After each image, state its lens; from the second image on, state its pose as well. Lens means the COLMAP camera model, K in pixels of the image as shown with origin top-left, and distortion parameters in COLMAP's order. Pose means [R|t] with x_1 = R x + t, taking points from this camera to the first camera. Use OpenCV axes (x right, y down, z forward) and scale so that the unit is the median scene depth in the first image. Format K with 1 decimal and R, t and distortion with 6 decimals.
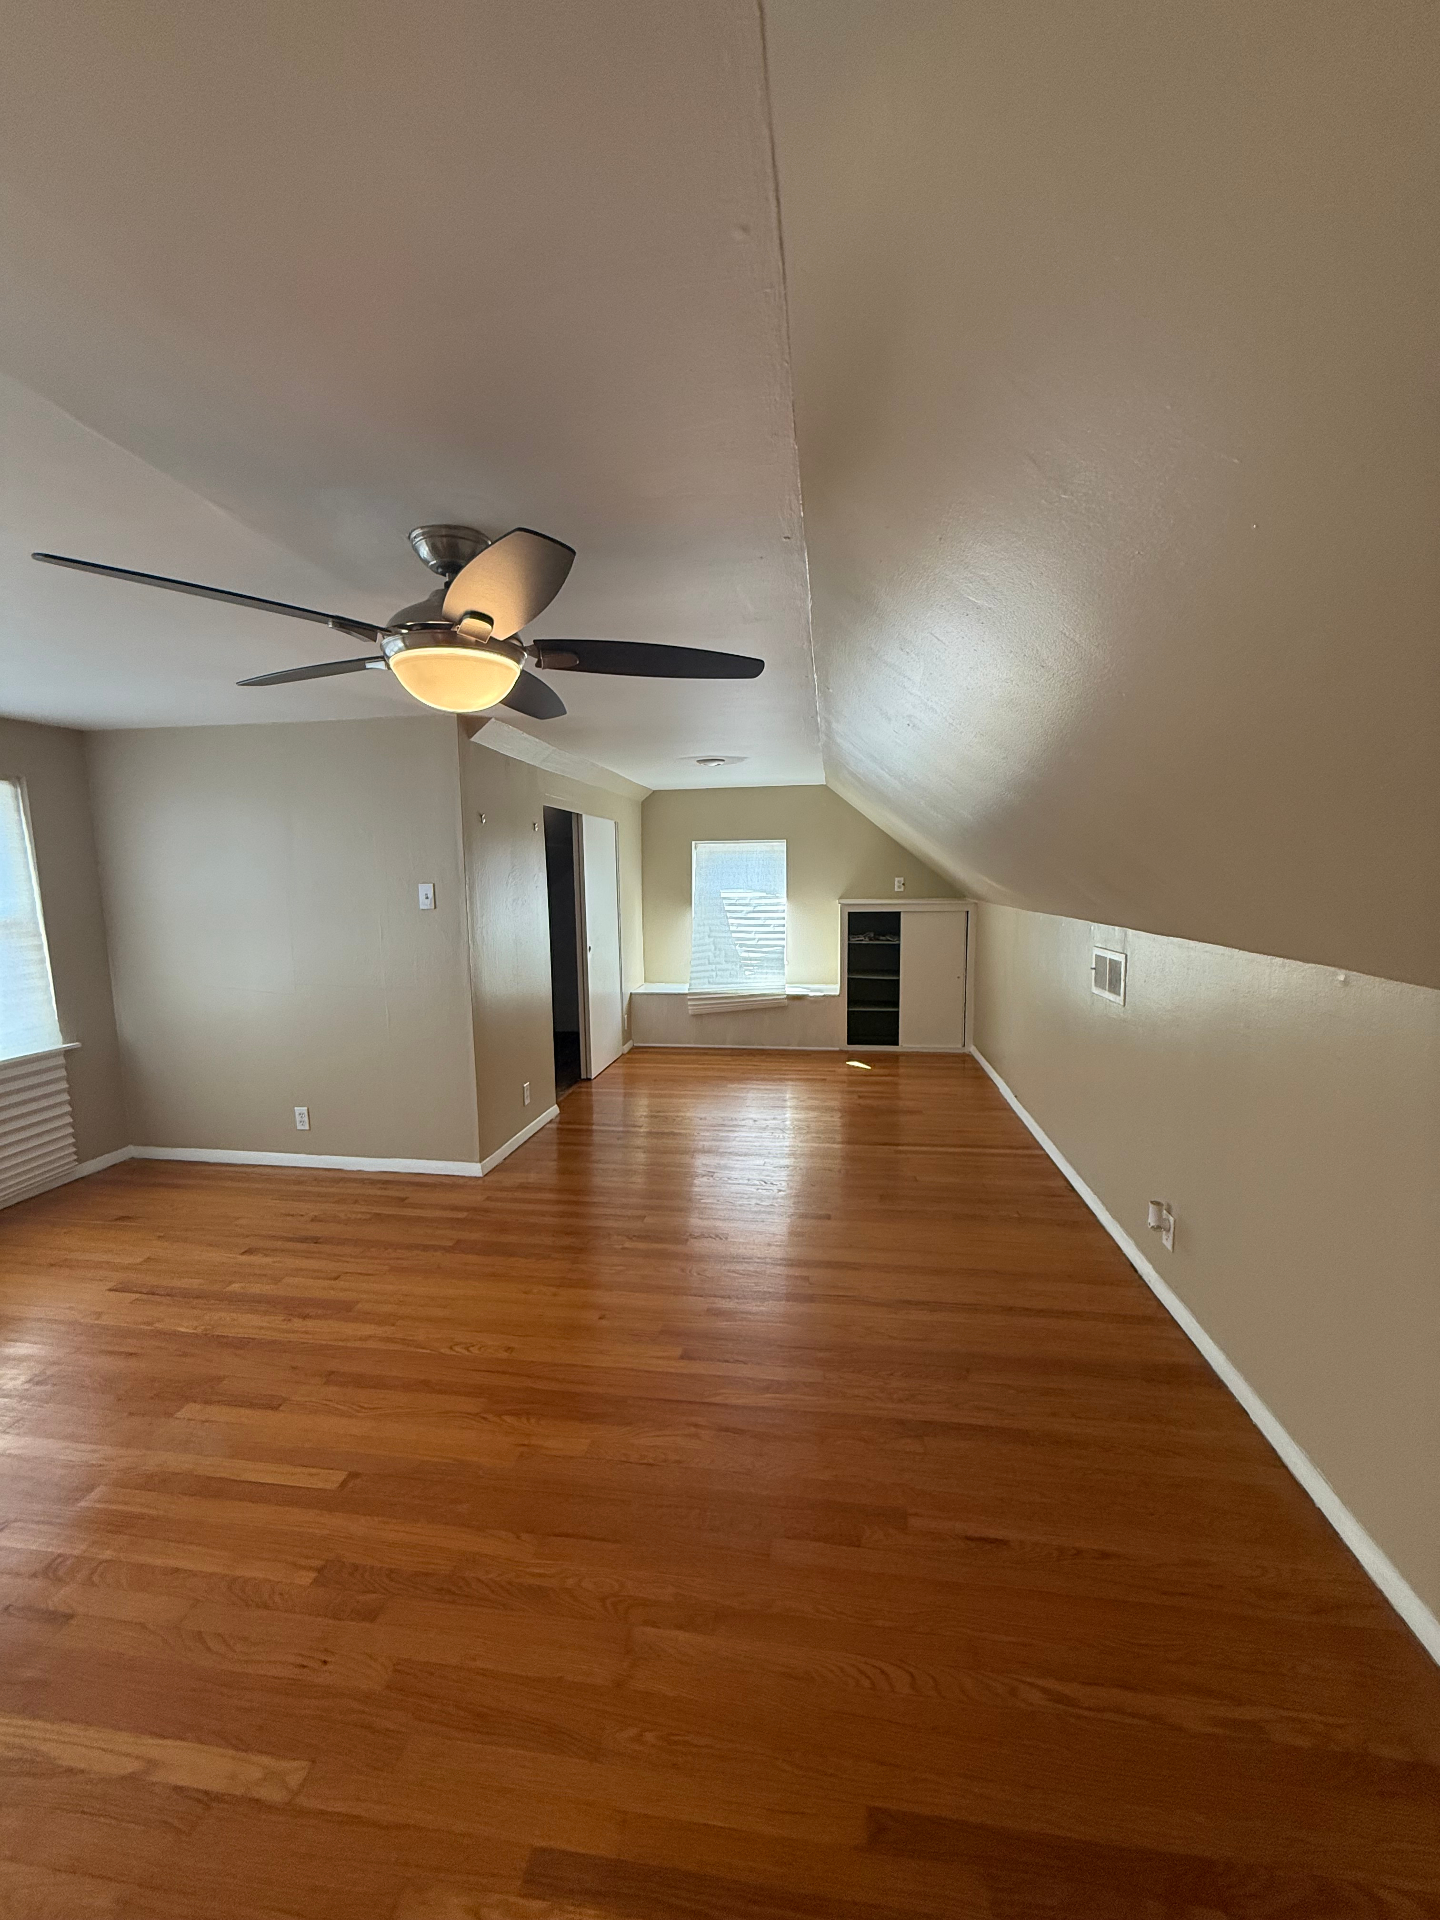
lens RADIAL K [[771.7, 0, 725.2], [0, 771.7, 958.4], [0, 0, 1]] dist [0.003290, 0.000545]
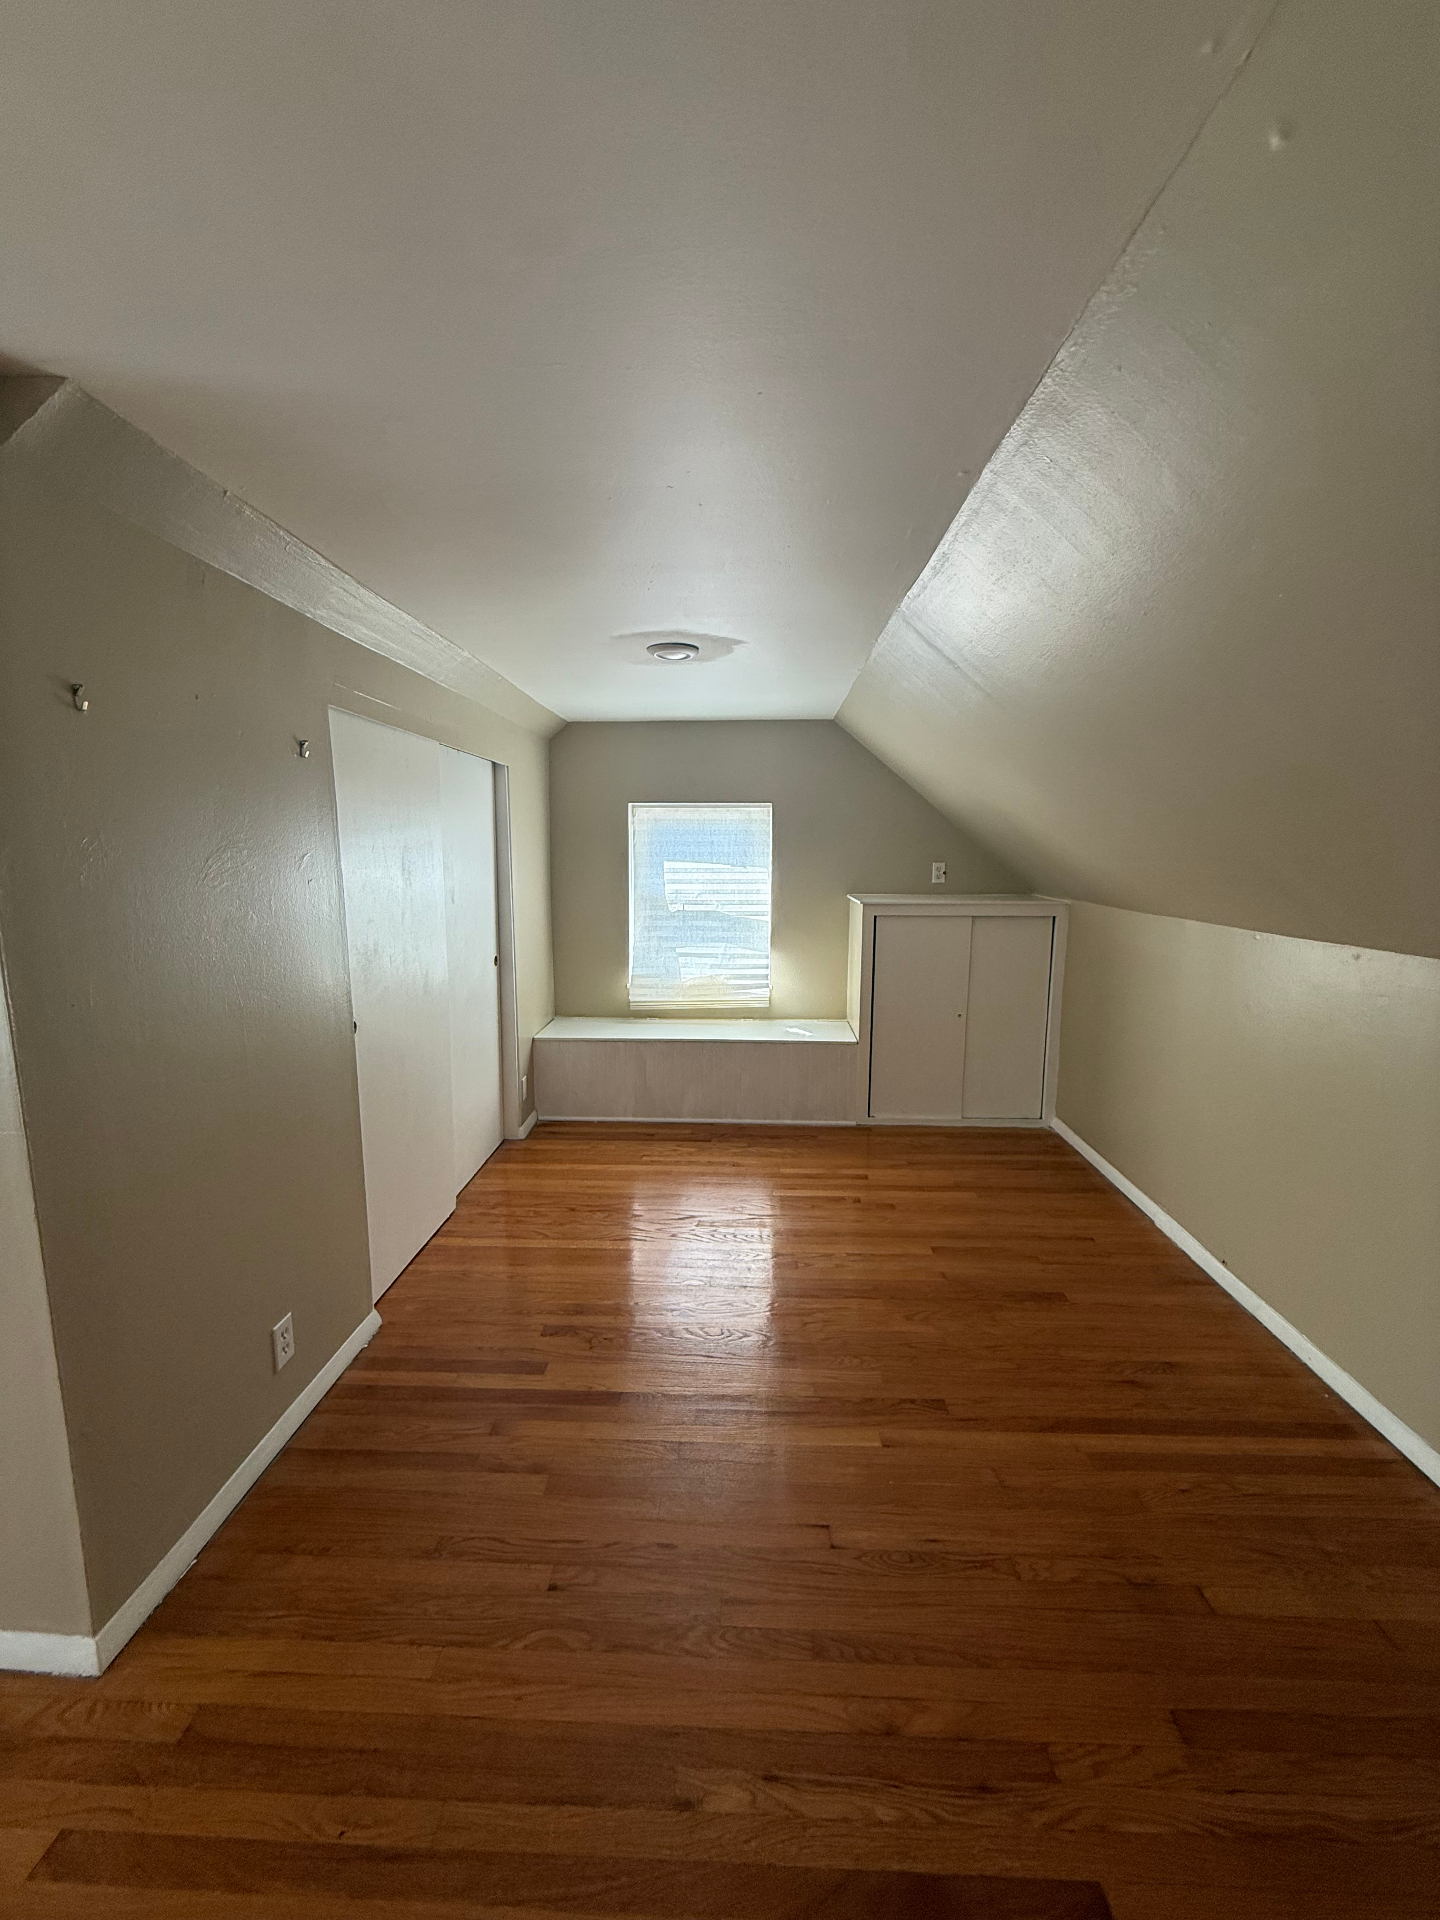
lens RADIAL K [[771.7, 0, 724.8], [0, 771.7, 955.8], [0, 0, 1]] dist [0.003290, 0.000545]
pose [[0.994237, -0.000336, 0.107203, -0.059224], [-0.002400, 0.999675, 0.025387, -0.073868], [-0.107177, -0.025498, 0.993913, 0.633448]]
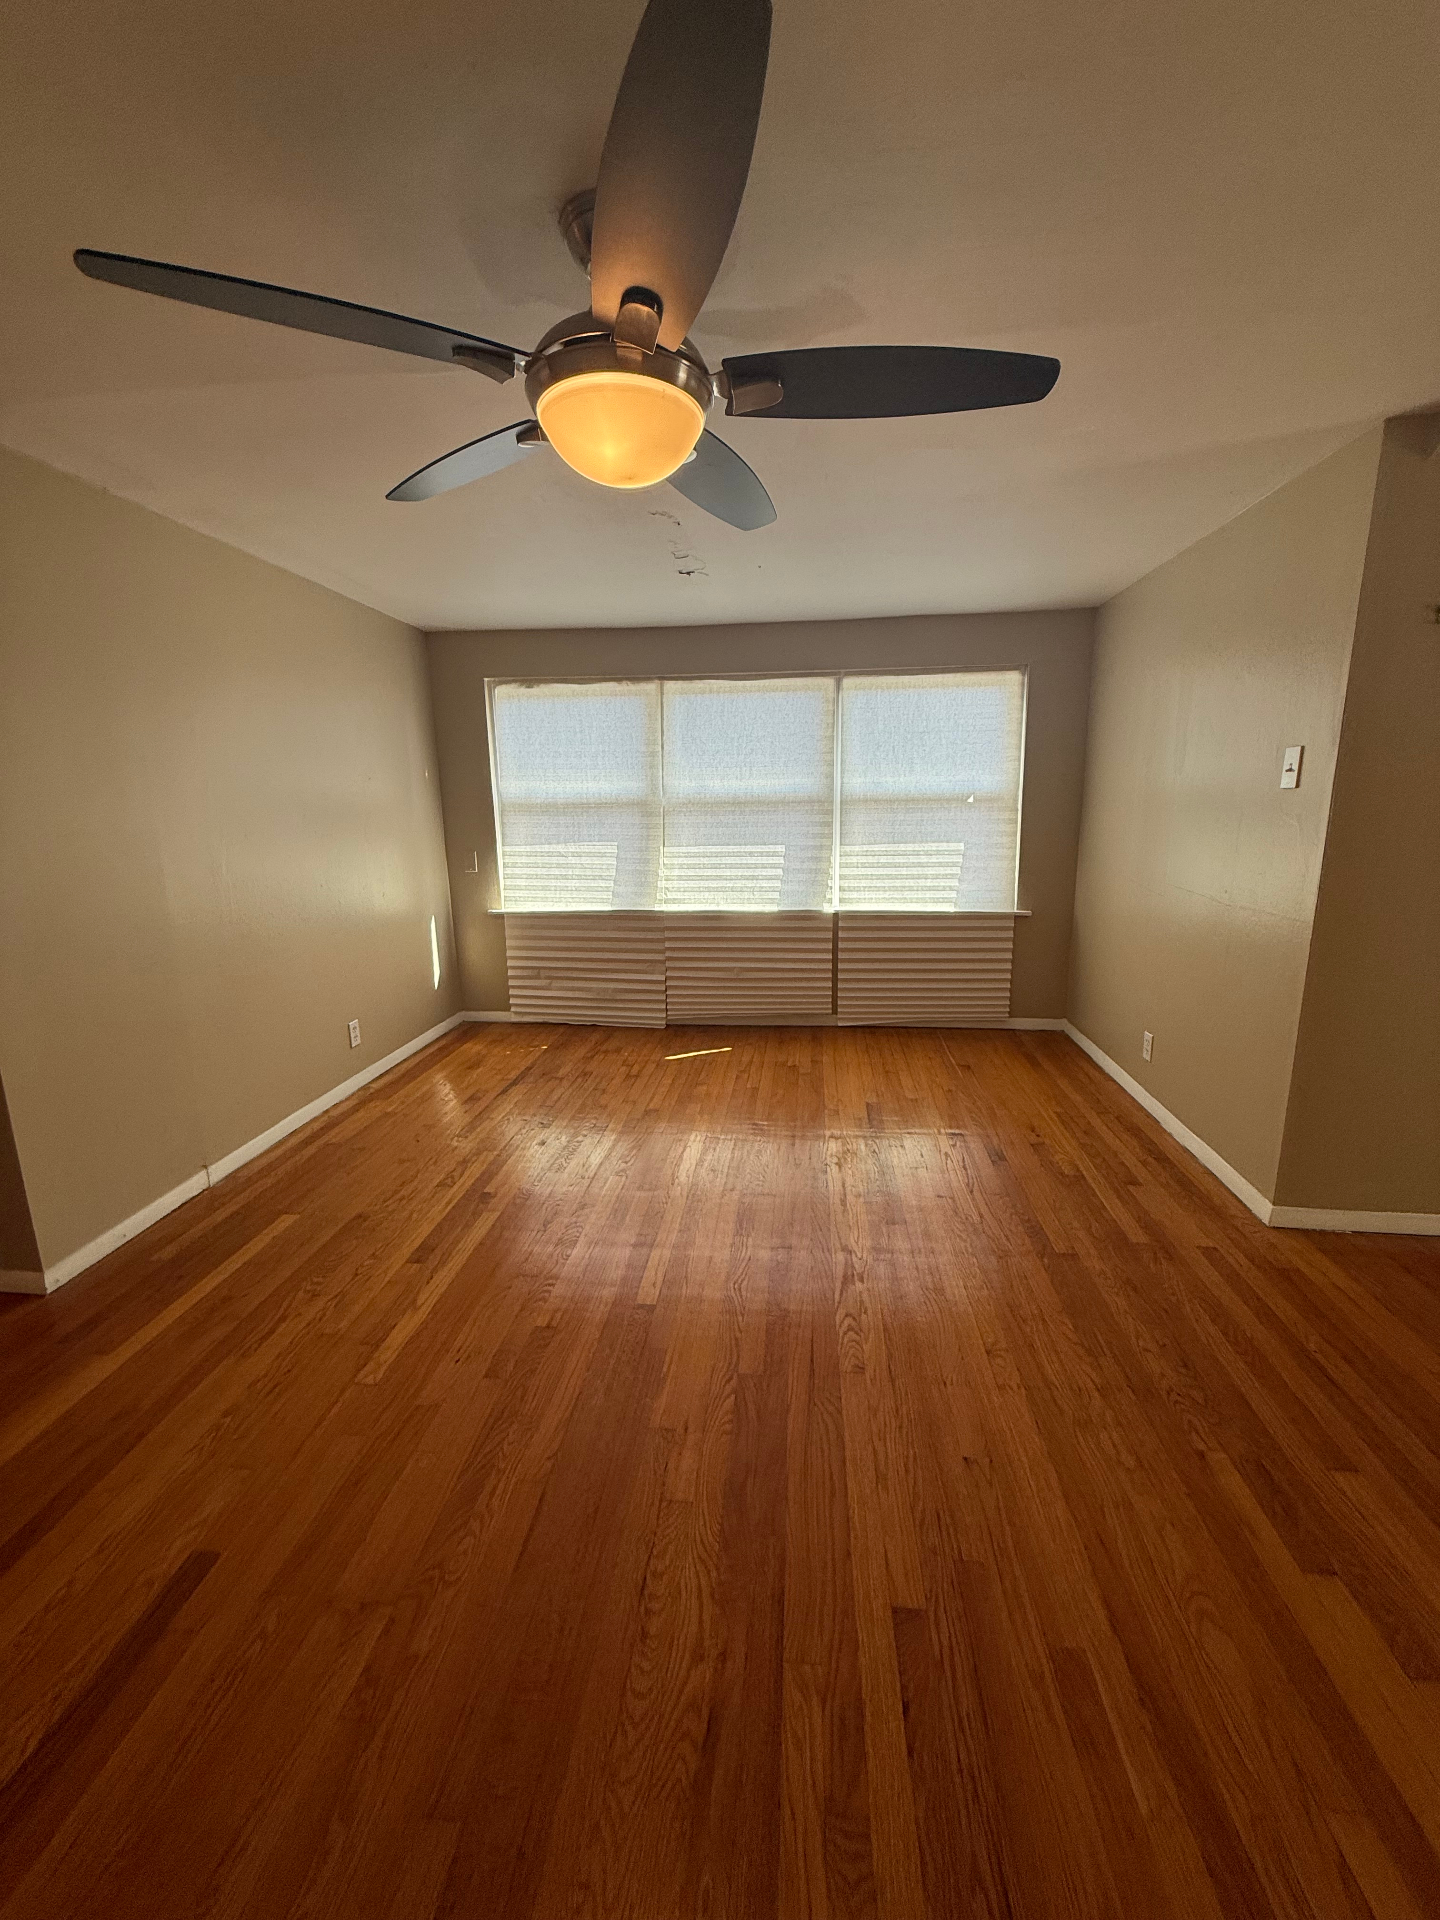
lens RADIAL K [[771.7, 0, 717.3], [0, 771.7, 956.5], [0, 0, 1]] dist [0.003290, 0.000545]
pose [[0.042136, 0.219247, -0.974759, 0.238921], [-0.098343, 0.971798, 0.214330, -0.020902], [0.994260, 0.086830, 0.062510, 0.518681]]
